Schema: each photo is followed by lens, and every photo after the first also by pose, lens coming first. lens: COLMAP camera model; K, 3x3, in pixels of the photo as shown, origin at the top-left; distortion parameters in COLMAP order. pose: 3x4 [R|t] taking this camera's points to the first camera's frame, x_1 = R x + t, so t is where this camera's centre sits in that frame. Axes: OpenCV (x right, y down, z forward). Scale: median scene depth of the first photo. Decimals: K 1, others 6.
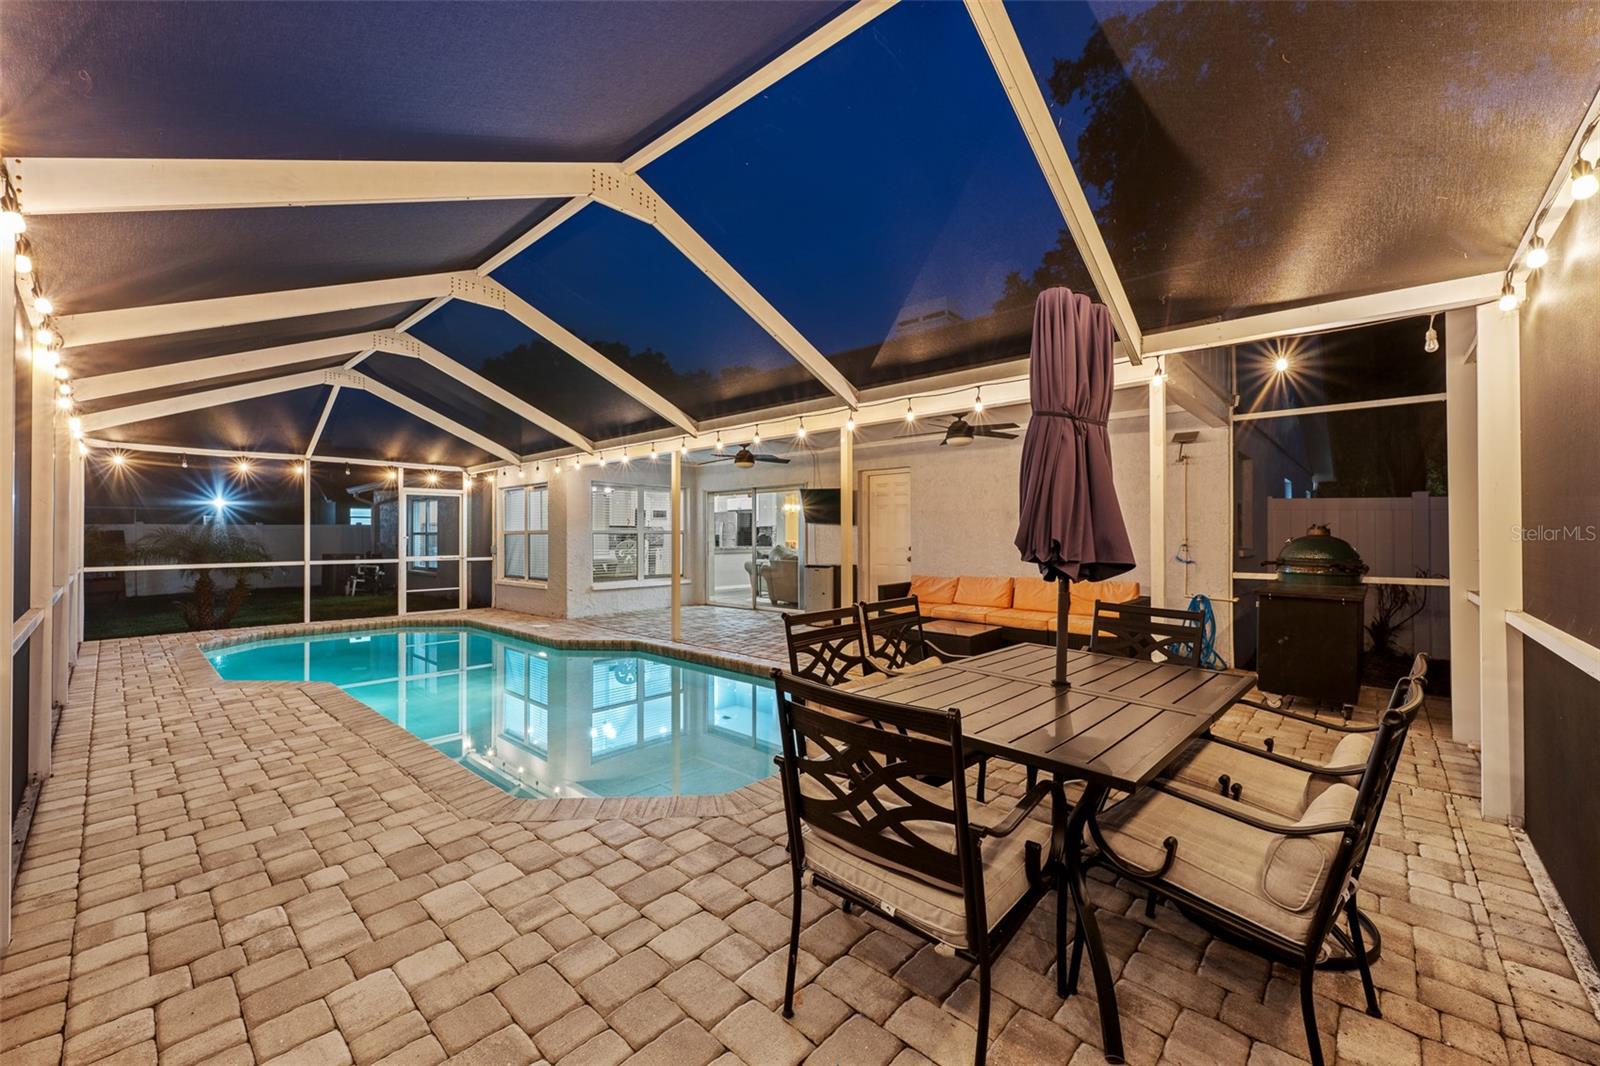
lens RADIAL K [[636.4, 0, 798.8], [0, 636.4, 531.3], [0, 0, 1]] dist [-0.001557, 0.000397]
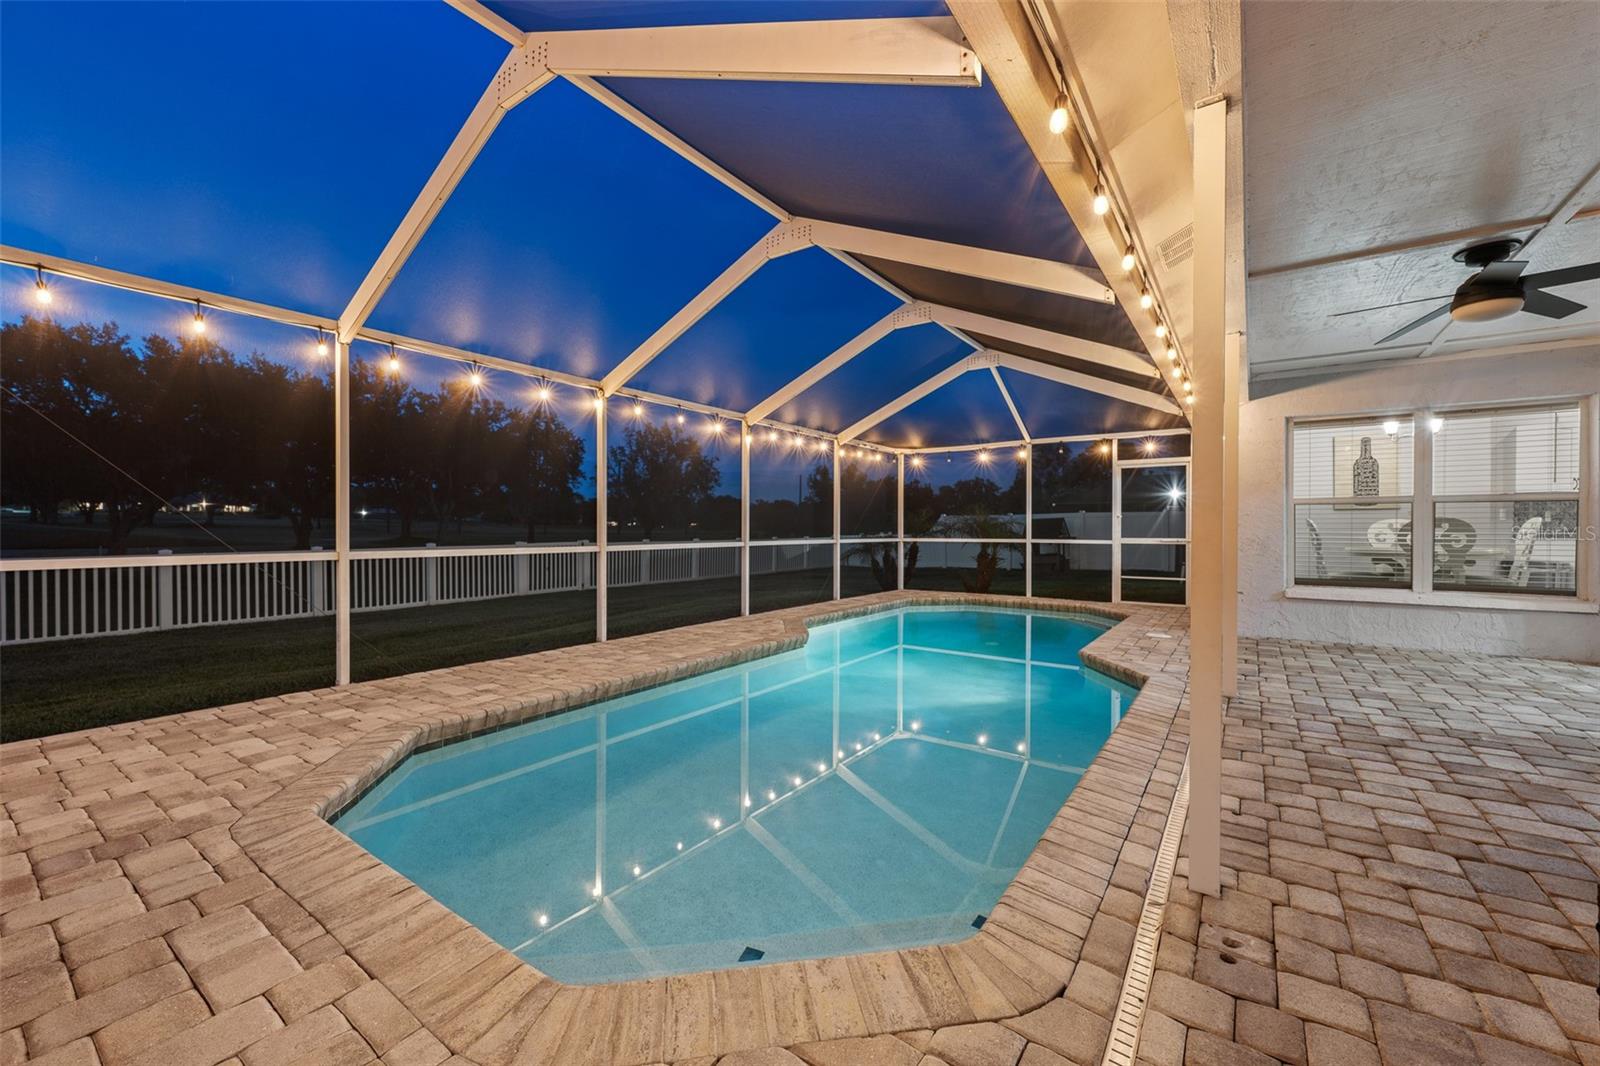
lens RADIAL K [[636.4, 0, 800.1], [0, 636.4, 533.4], [0, 0, 1]] dist [-0.001557, 0.000397]
pose [[0.128160, 0.012150, -0.991679, 0.230712], [0.005035, 0.999904, 0.012902, 0.021375], [0.991741, -0.006647, 0.128086, 0.473336]]
